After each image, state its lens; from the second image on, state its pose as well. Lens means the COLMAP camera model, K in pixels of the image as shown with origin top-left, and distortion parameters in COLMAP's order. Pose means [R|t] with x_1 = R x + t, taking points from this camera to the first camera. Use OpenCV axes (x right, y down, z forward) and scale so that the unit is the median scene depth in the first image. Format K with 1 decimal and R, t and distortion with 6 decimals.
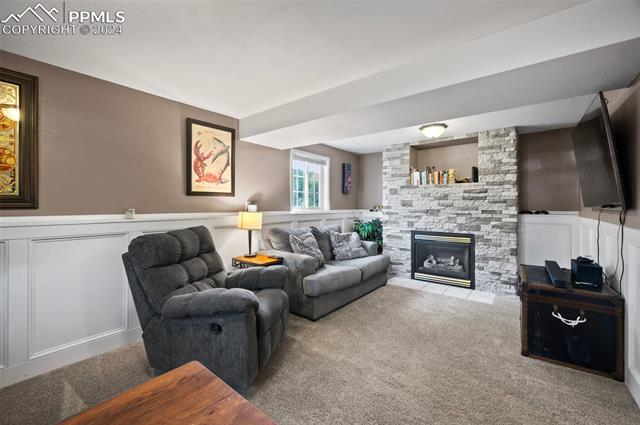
lens RADIAL K [[272.4, 0, 318.4], [0, 272.4, 203.3], [0, 0, 1]] dist [0.000055, -0.000014]
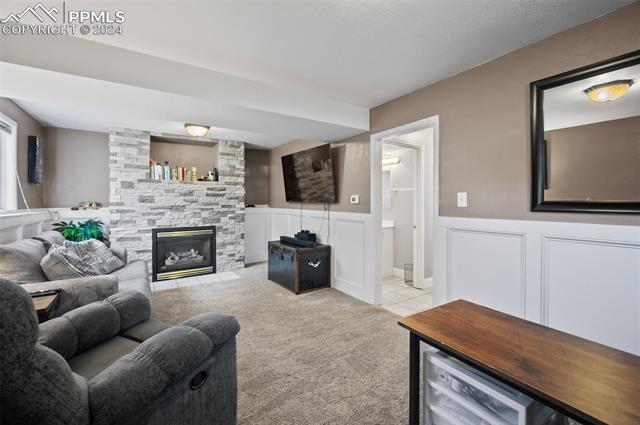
lens RADIAL K [[272.4, 0, 320.6], [0, 272.4, 201.0], [0, 0, 1]] dist [0.000055, -0.000014]
pose [[0.307491, -0.002377, 0.951548, -0.393616], [-0.004004, 0.999985, 0.003792, 0.000829], [-0.951543, -0.004976, 0.307477, 0.206916]]
